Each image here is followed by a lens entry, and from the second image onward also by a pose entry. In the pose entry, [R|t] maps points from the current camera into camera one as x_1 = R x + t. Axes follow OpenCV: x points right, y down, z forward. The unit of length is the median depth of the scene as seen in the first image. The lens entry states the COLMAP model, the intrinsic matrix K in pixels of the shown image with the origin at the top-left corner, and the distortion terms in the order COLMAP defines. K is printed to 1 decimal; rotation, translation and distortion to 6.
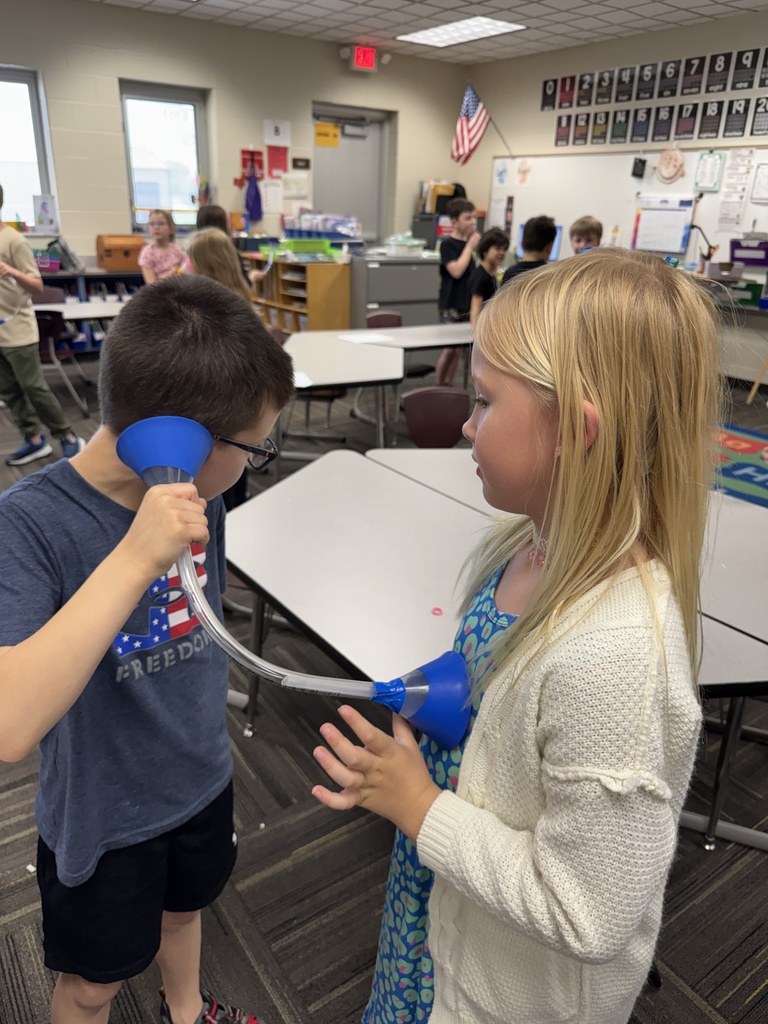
lens RADIAL K [[730.2, 0, 380.4], [0, 730.2, 510.7], [0, 0, 1]] dist [-0.015863, -0.003075]
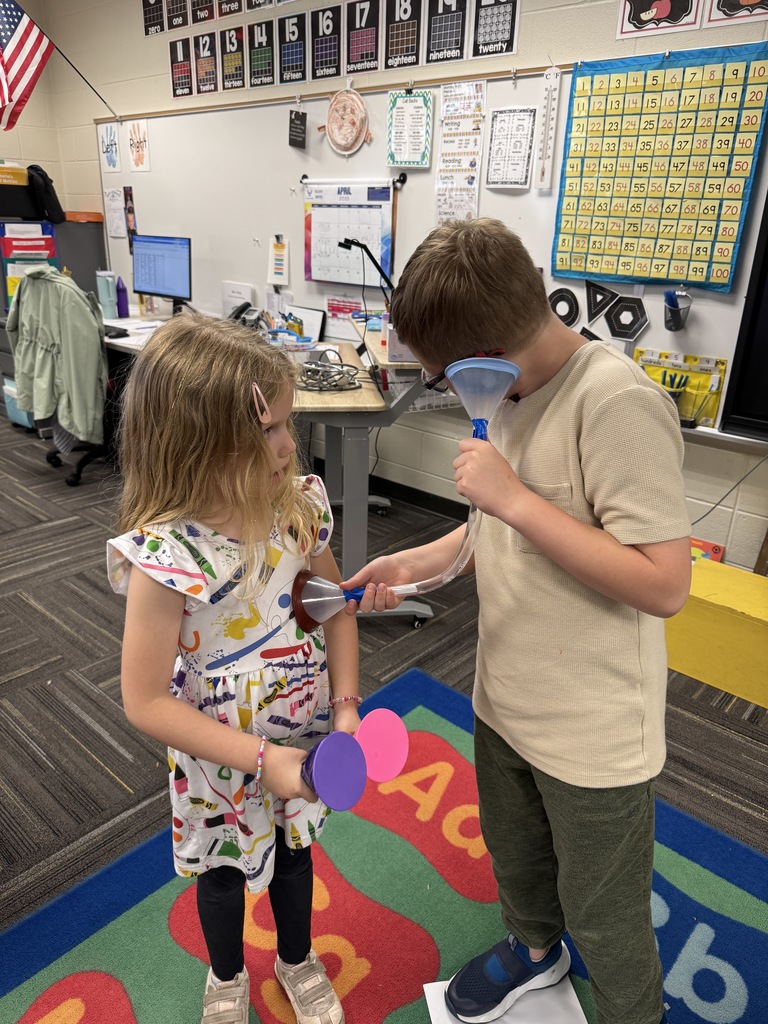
lens RADIAL K [[730.2, 0, 376.3], [0, 730.2, 512.9], [0, 0, 1]] dist [-0.015863, -0.003075]
pose [[0.971868, -0.090265, 0.217543, 0.255405], [0.090518, 0.995856, 0.008824, -0.178310], [-0.217438, 0.011116, 0.976011, 0.439172]]
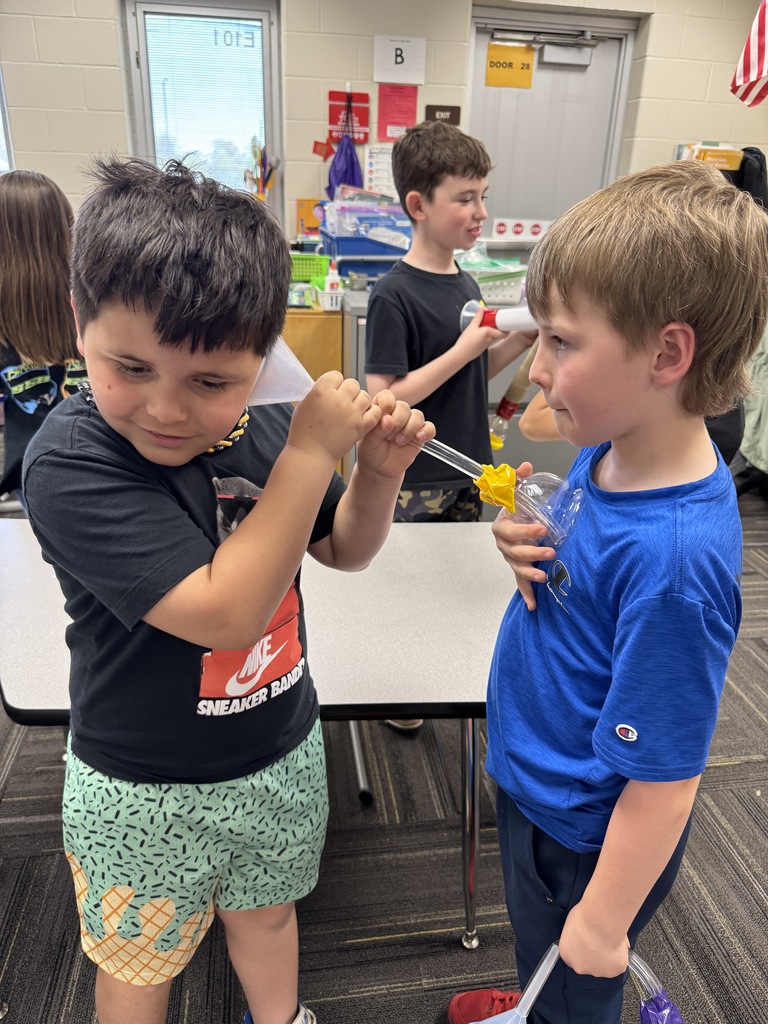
lens RADIAL K [[730.2, 0, 383.1], [0, 730.2, 513.5], [0, 0, 1]] dist [-0.015863, -0.003075]
pose [[0.898568, 0.174460, -0.402666, 0.142127], [-0.172357, 0.984148, 0.041771, -0.197857], [0.403570, 0.031869, 0.914394, 0.501945]]
